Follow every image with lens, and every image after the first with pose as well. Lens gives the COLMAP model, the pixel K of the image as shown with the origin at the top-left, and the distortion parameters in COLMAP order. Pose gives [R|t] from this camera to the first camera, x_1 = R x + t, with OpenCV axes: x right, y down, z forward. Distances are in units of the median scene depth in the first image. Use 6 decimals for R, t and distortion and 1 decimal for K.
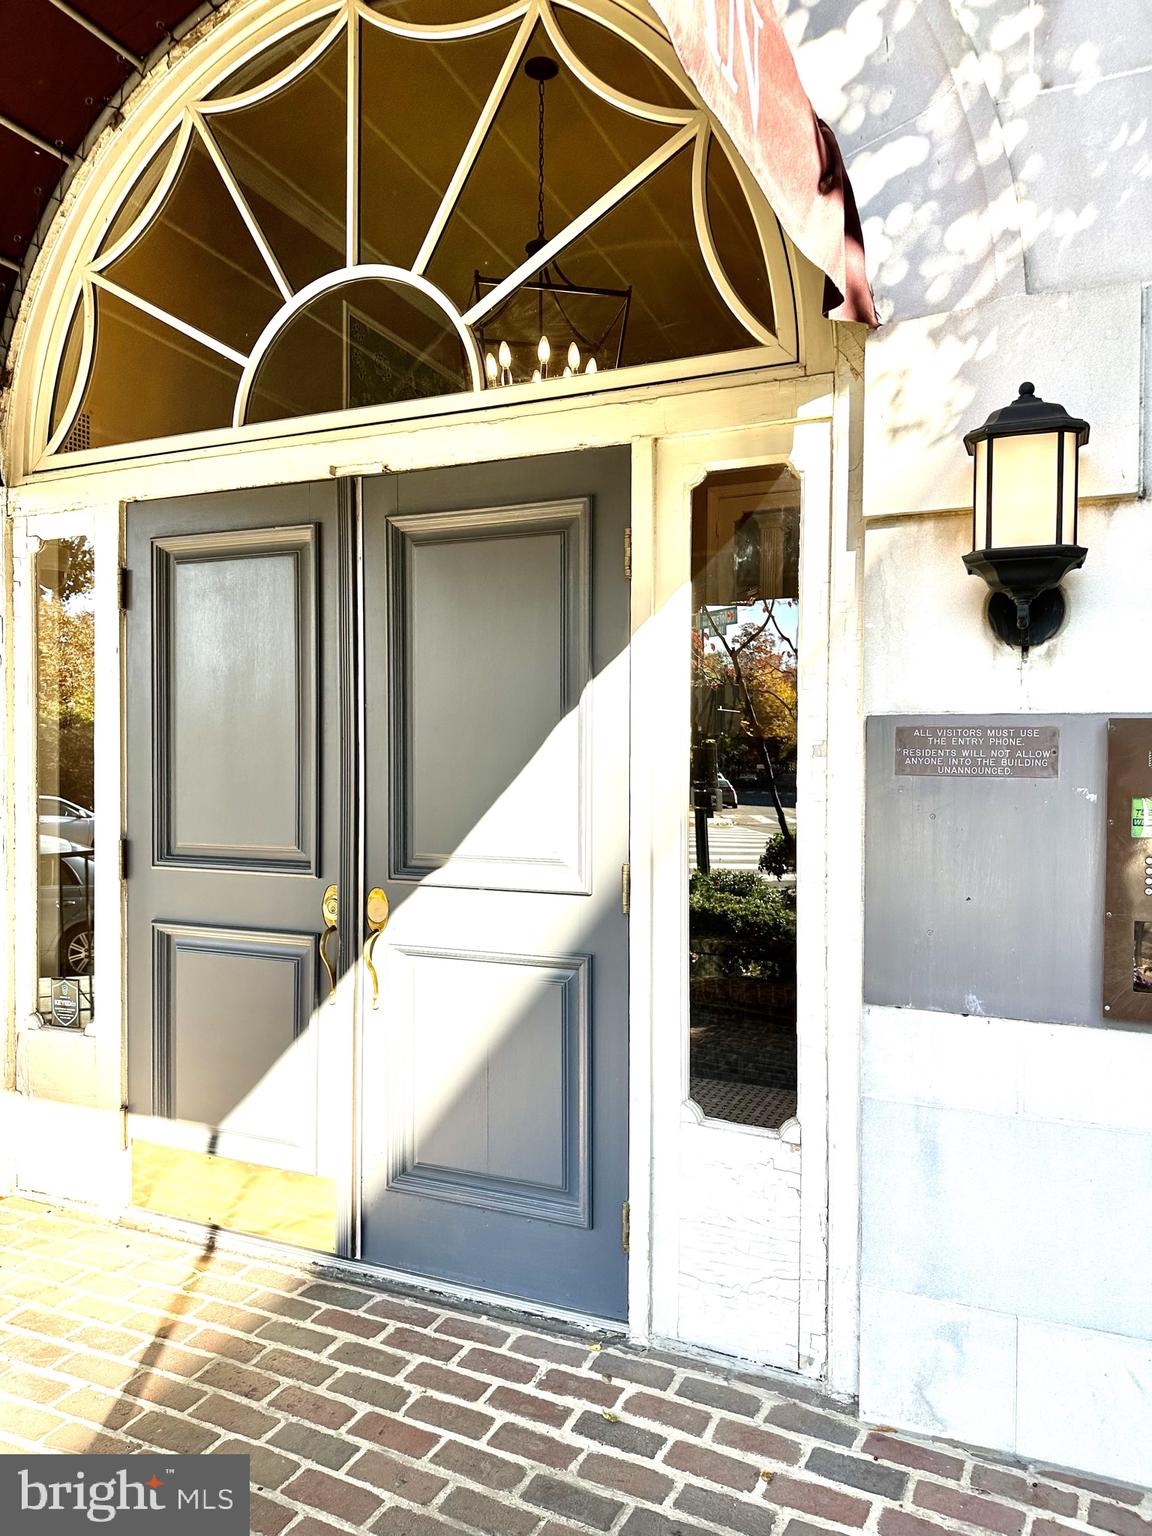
lens RADIAL K [[1055.6, 0, 571.5], [0, 1055.6, 777.5], [0, 0, 1]] dist [0.111953, -0.205682]
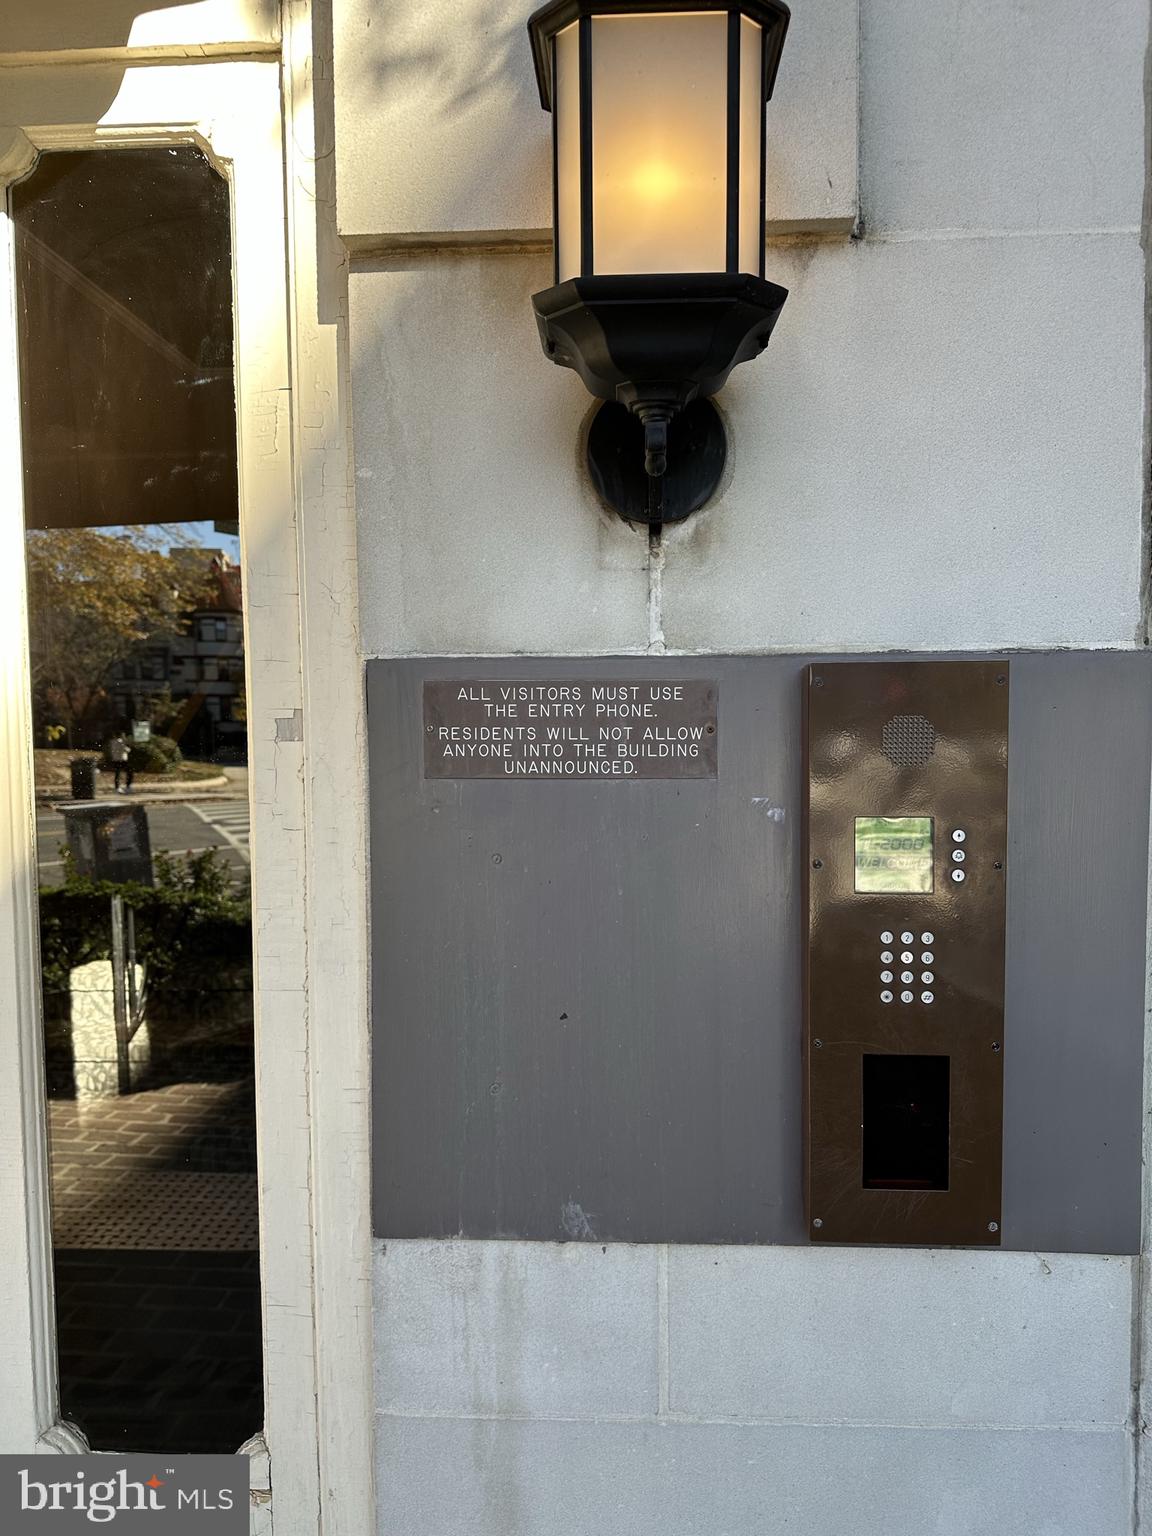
lens RADIAL K [[1055.6, 0, 571.5], [0, 1055.6, 777.5], [0, 0, 1]] dist [0.111953, -0.205682]
pose [[0.934093, -0.032353, 0.355561, 0.199568], [0.022076, 0.999214, 0.032924, -0.018535], [-0.356347, -0.022904, 0.934073, 0.531500]]
